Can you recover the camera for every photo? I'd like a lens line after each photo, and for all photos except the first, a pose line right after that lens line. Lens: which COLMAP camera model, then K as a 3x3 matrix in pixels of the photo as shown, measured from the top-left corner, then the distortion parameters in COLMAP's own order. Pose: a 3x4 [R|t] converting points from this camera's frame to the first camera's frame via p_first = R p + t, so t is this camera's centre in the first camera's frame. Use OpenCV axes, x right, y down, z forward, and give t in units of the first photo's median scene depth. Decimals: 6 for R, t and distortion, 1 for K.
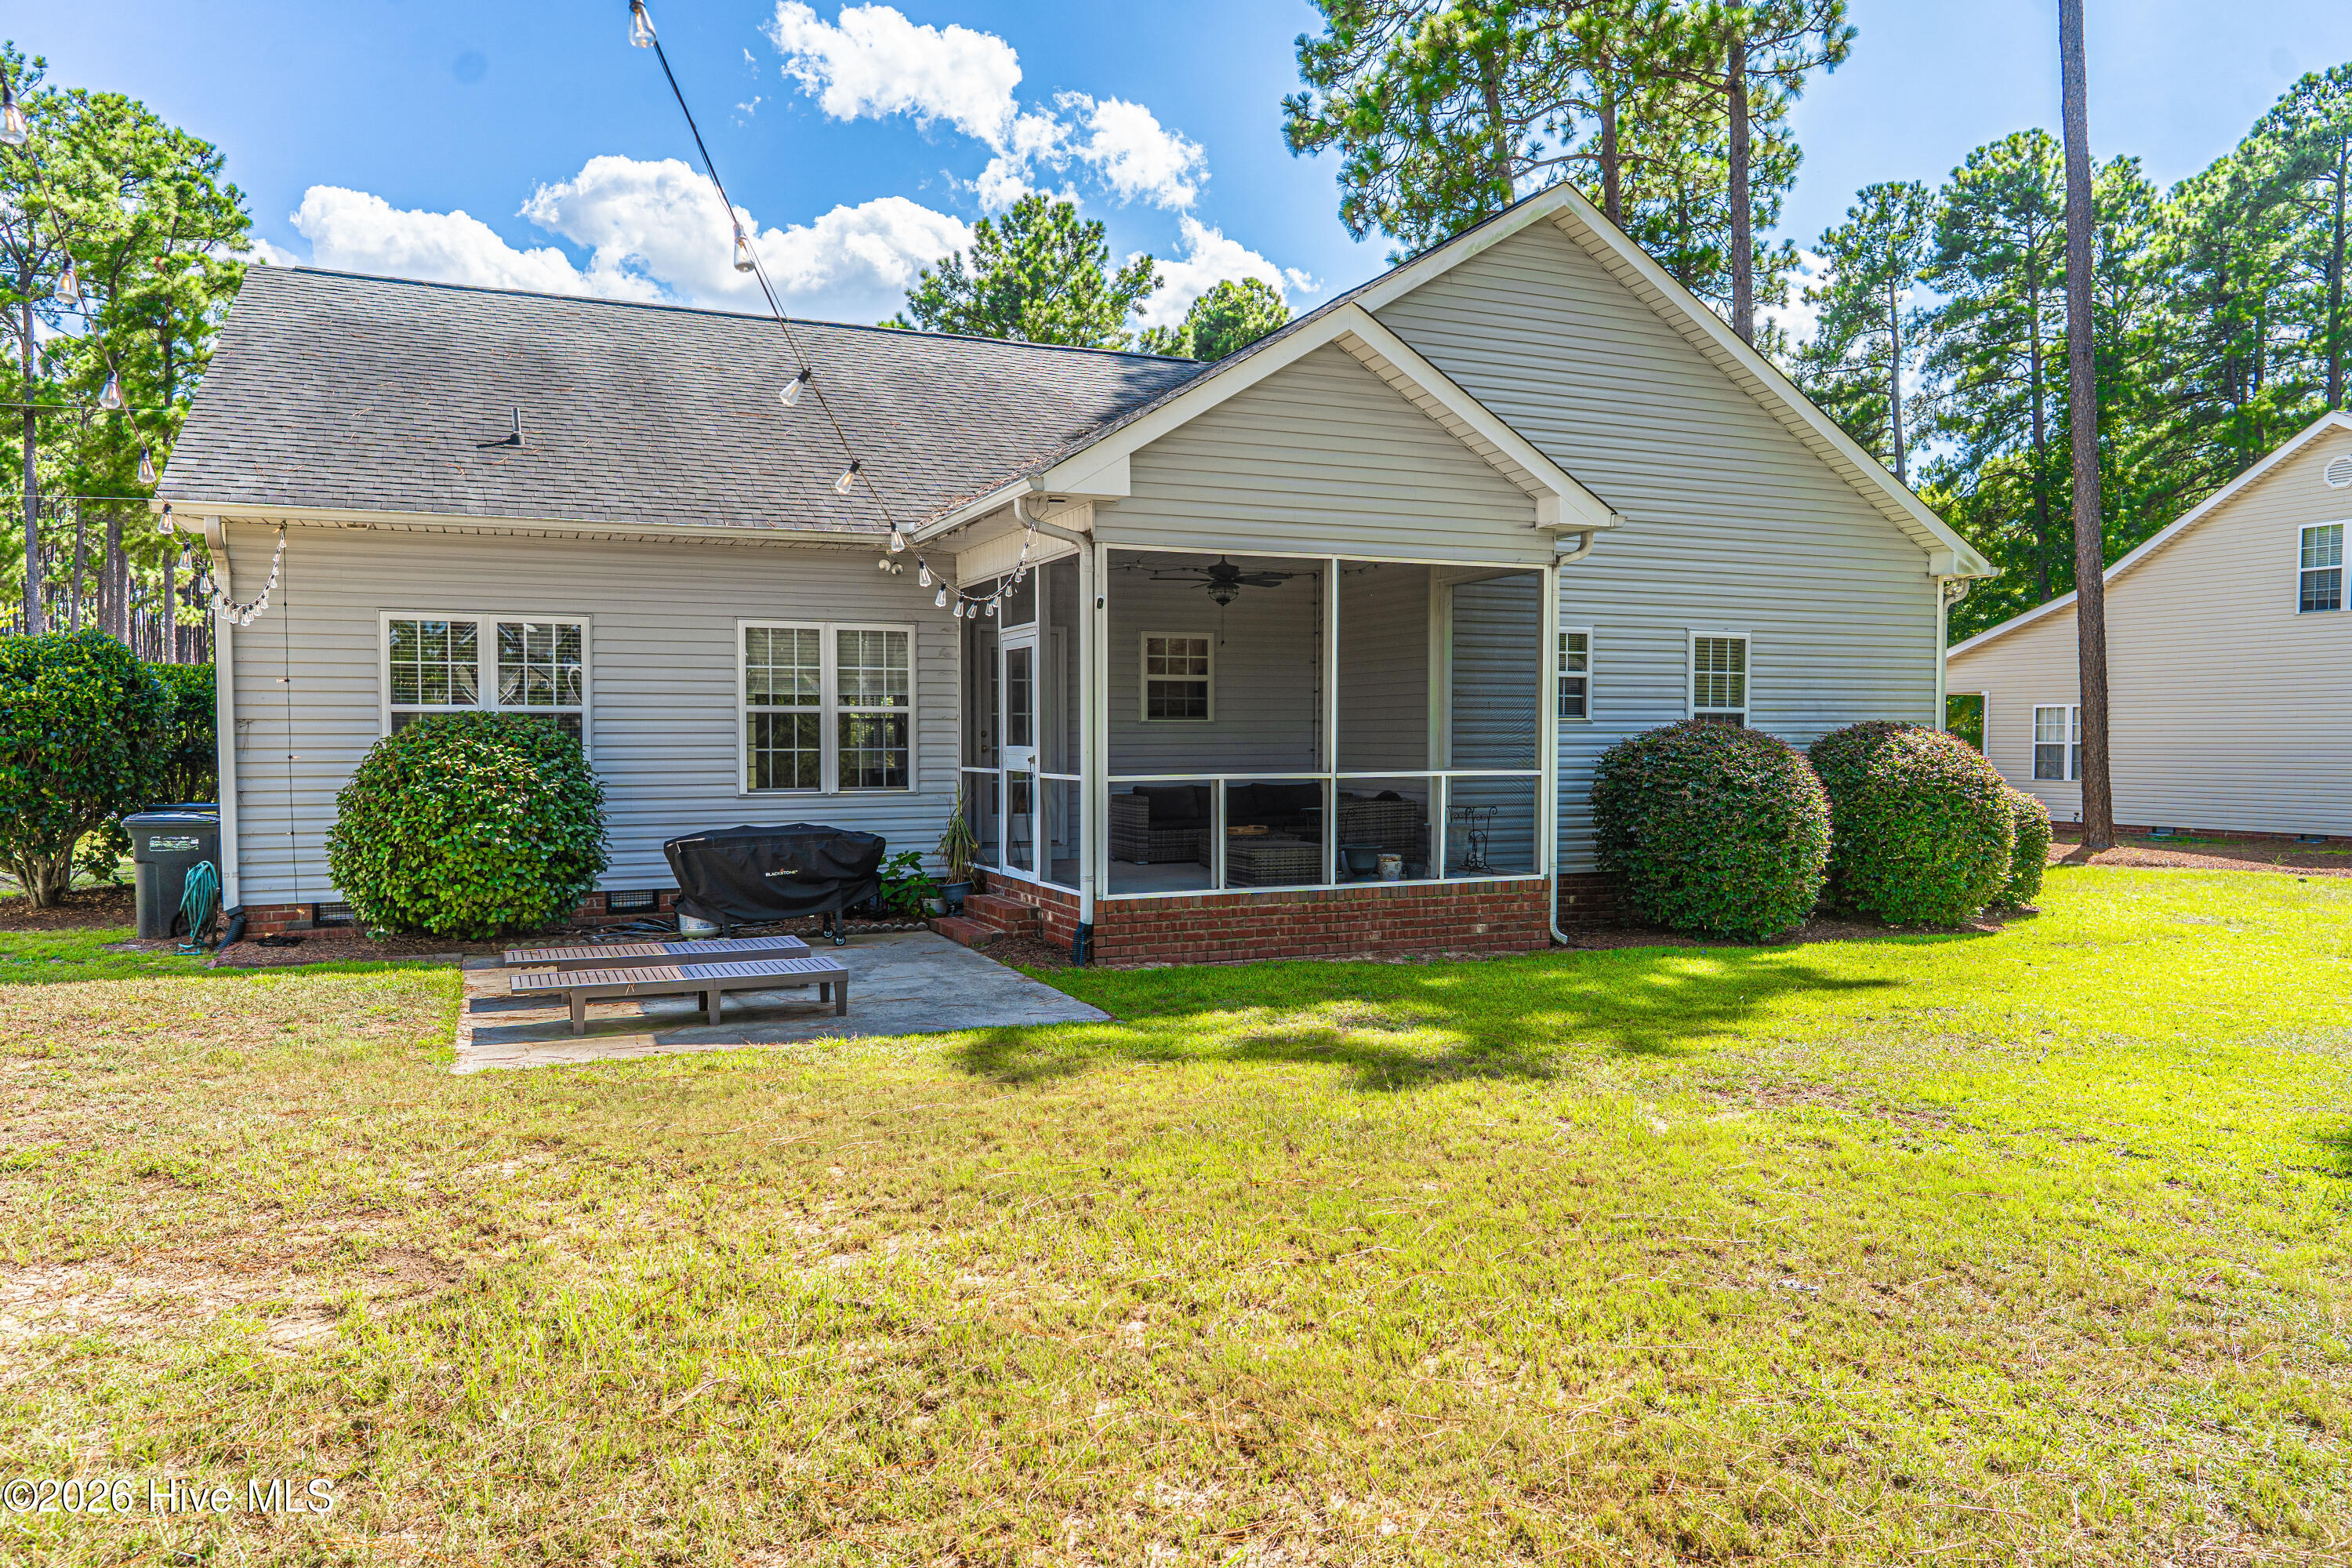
lens RADIAL K [[1560.1, 0, 1173.5], [0, 1560.1, 793.8], [0, 0, 1]] dist [-0.001937, 0.004161]
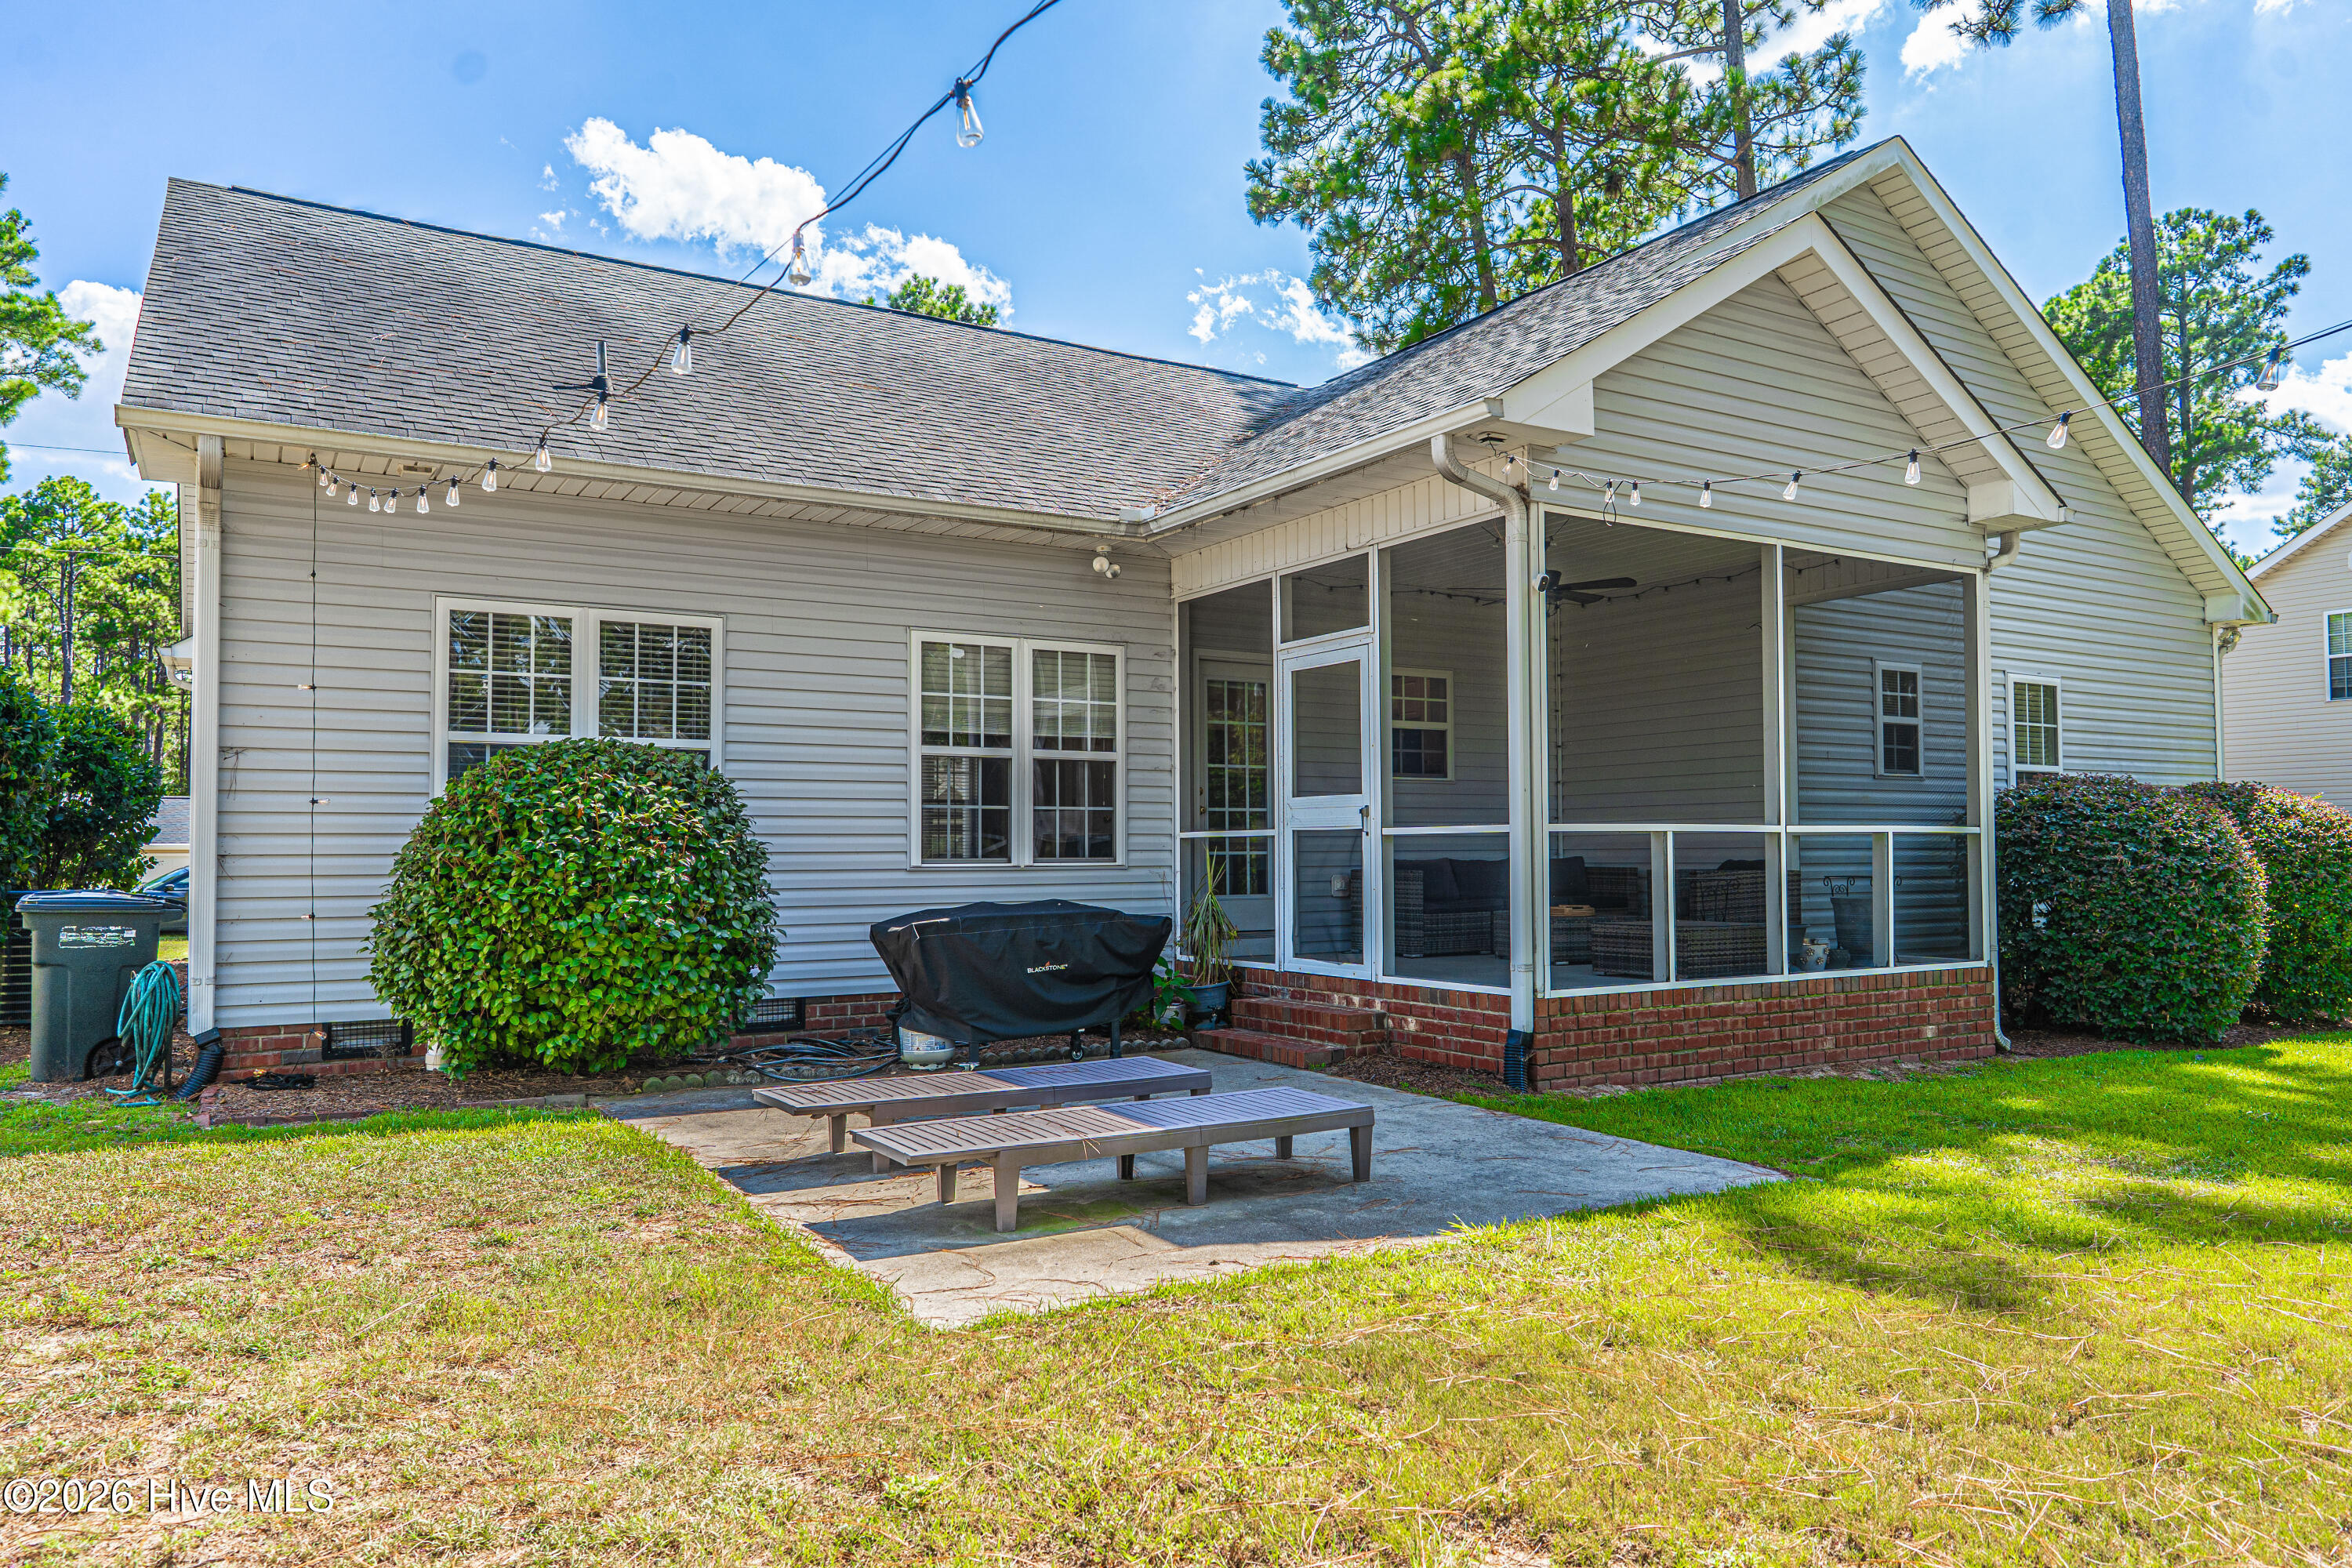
lens RADIAL K [[1559.4, 0, 1177.2], [0, 1559.4, 790.9], [0, 0, 1]] dist [-0.000233, 0.005380]
pose [[0.991121, 0.002732, 0.132933, -0.268215], [0.007785, 0.996881, -0.078534, 0.025116], [-0.132733, 0.078872, 0.988009, 0.272403]]
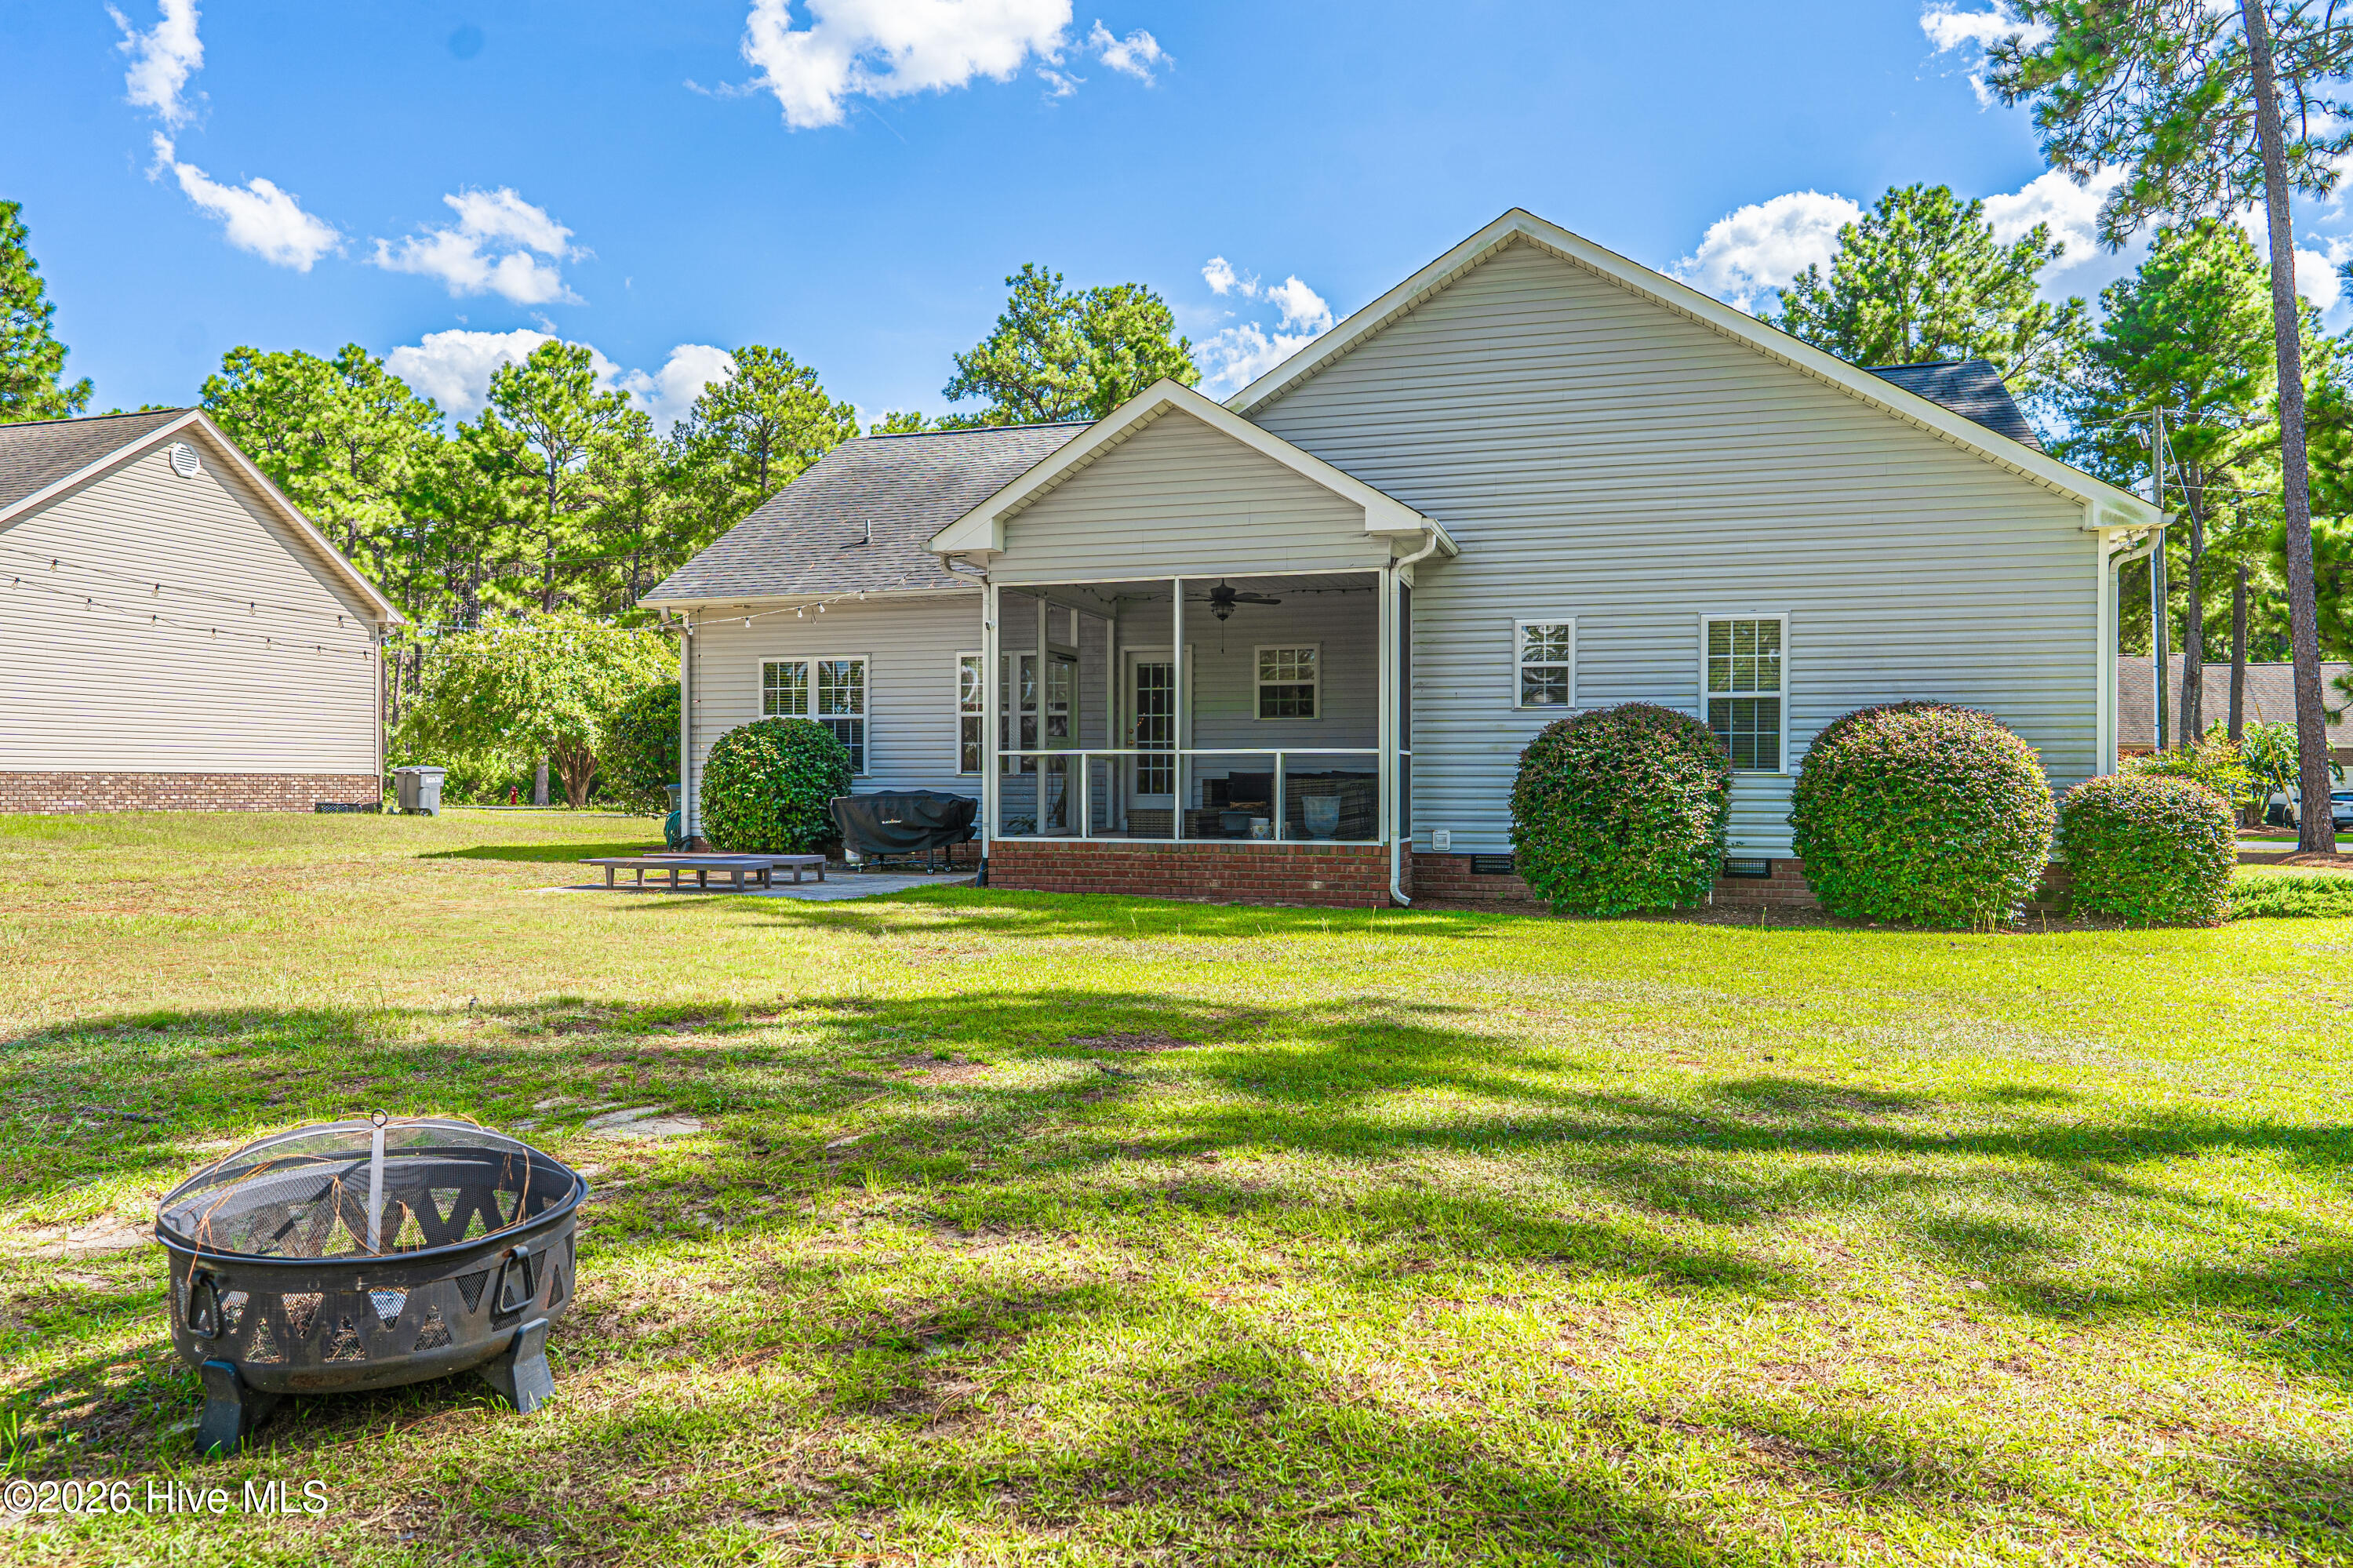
lens RADIAL K [[1598.1, 0, 1170.8], [0, 1598.1, 788.8], [0, 0, 1]] dist [-0.000198, 0.001238]
pose [[0.762324, 0.005219, -0.647175, 0.862530], [-0.027229, 0.999341, -0.024014, 0.045427], [0.646623, 0.035928, 0.761963, 0.021310]]
